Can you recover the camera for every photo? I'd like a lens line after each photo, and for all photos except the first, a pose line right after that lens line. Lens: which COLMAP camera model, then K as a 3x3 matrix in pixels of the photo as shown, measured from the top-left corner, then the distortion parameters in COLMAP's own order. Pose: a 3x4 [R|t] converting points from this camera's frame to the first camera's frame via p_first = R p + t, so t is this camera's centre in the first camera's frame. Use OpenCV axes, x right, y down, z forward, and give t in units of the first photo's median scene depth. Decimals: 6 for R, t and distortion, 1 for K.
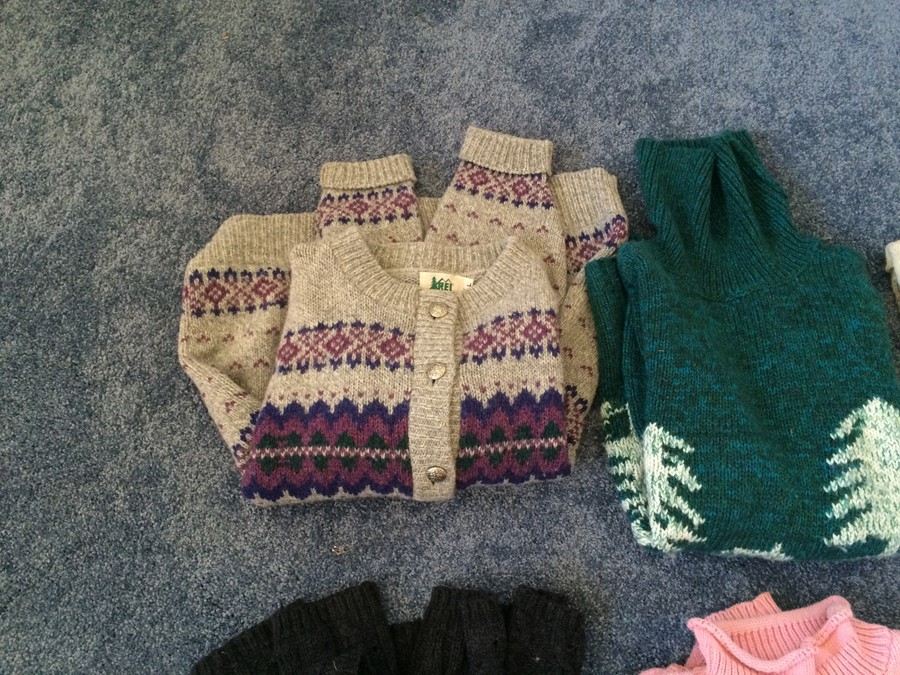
lens RADIAL K [[755.1, 0, 449.5], [0, 755.1, 339.8], [0, 0, 1]] dist [0.072412, -0.102235]
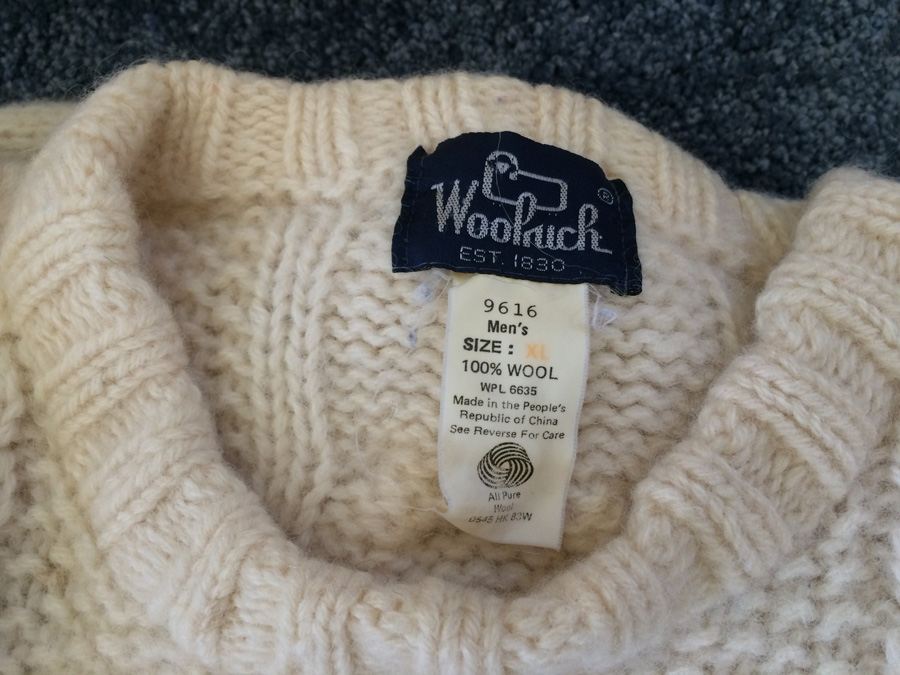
lens RADIAL K [[755.1, 0, 449.2], [0, 755.1, 337.3], [0, 0, 1]] dist [0.072412, -0.102235]
pose [[0.990912, -0.049068, -0.125241, 0.040536], [0.104215, 0.868733, 0.484192, 0.214765], [0.085043, -0.492844, 0.865952, 0.705216]]
